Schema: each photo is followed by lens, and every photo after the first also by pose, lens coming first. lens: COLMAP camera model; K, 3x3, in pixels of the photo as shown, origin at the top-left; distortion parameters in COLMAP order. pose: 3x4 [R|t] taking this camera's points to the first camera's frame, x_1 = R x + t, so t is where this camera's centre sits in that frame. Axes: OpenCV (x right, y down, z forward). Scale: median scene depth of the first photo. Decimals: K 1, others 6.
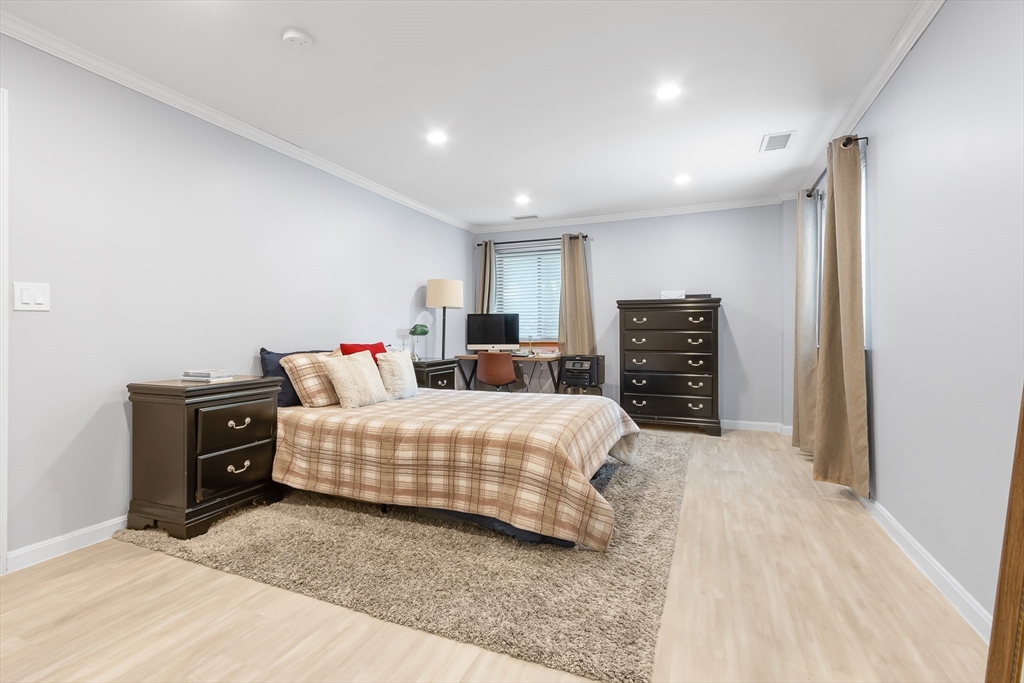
lens RADIAL K [[472.5, 0, 508.1], [0, 472.5, 344.6], [0, 0, 1]] dist [0.001252, 0.000623]
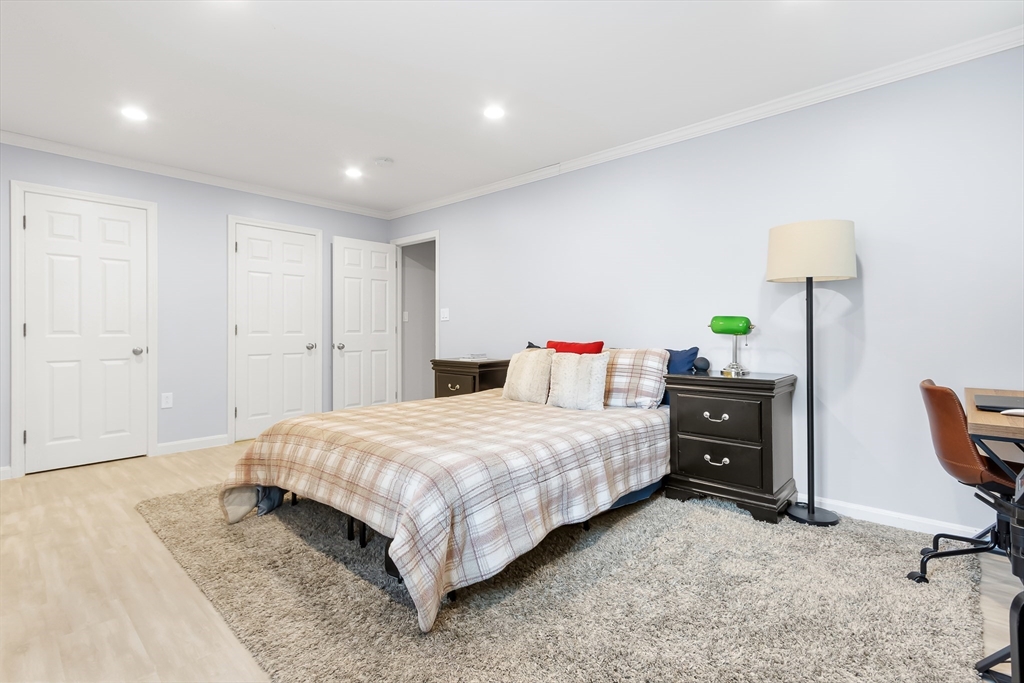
lens RADIAL K [[472.5, 0, 508.1], [0, 472.5, 344.6], [0, 0, 1]] dist [0.001252, 0.000623]
pose [[-0.329186, 0.039955, -0.943419, 0.980992], [-0.017673, 0.998669, 0.048461, -0.065998], [0.944100, 0.032626, -0.328042, 1.863774]]
